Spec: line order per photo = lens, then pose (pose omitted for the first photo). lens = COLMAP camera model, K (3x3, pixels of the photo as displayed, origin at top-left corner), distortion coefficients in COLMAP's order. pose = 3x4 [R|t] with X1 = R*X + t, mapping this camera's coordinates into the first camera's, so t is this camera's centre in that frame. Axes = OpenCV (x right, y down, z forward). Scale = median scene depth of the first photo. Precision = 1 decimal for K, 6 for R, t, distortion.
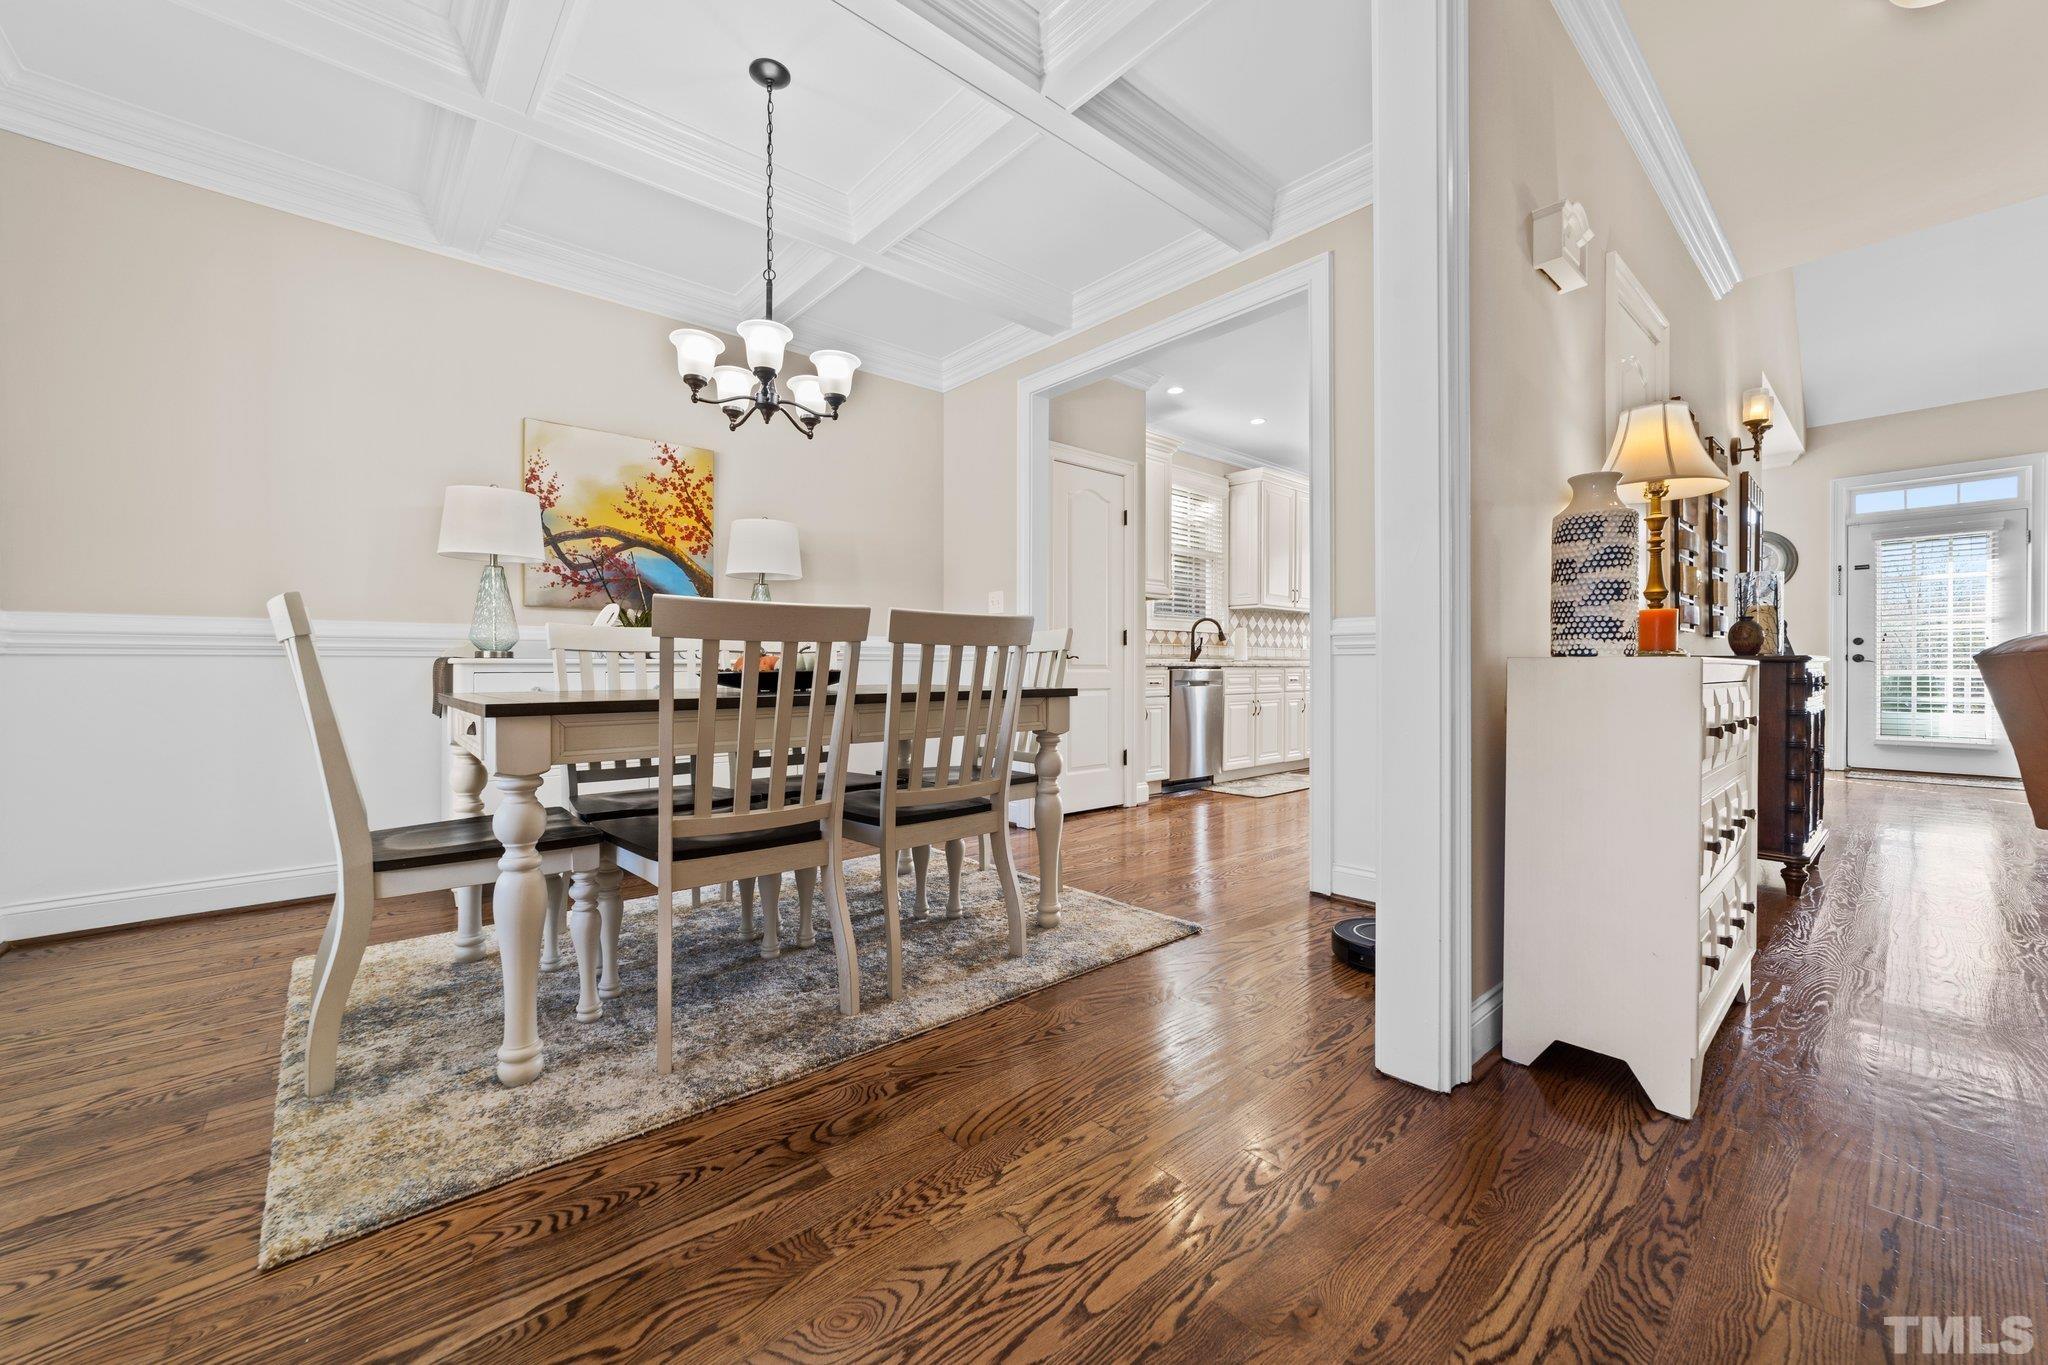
lens RADIAL K [[798.1, 0, 1006.8], [0, 798.1, 669.2], [0, 0, 1]] dist [-0.003493, 0.002894]
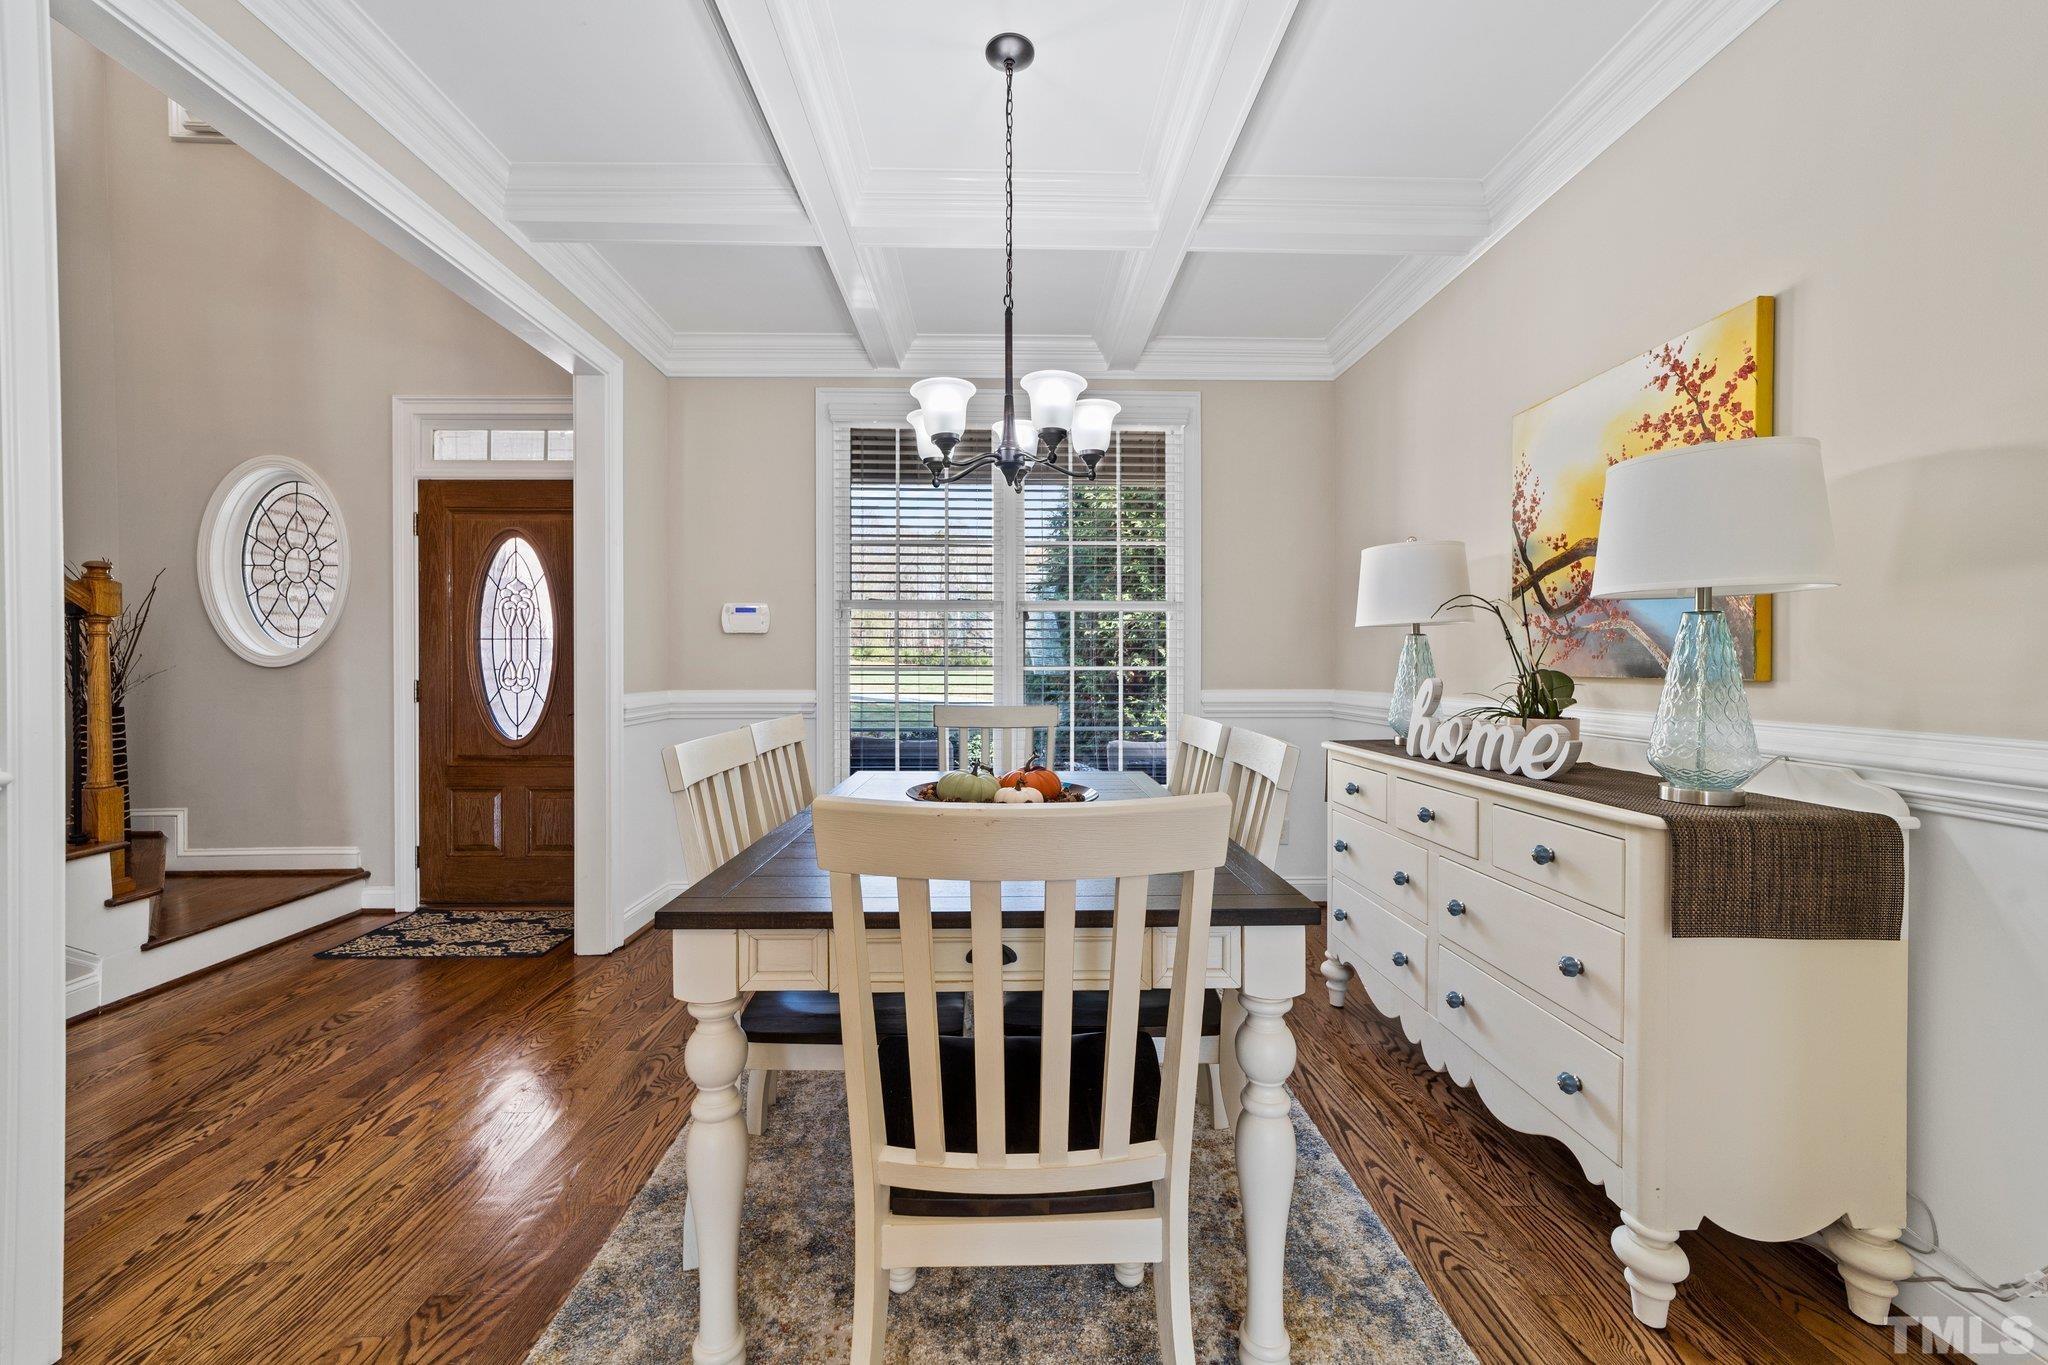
lens RADIAL K [[798.1, 0, 1027.7], [0, 798.1, 669.9], [0, 0, 1]] dist [-0.003493, 0.002894]
pose [[-0.625938, 0.006700, -0.779844, 0.230058], [0.000040, 0.999963, 0.008559, -0.087184], [0.779872, 0.005326, -0.625916, 1.063053]]
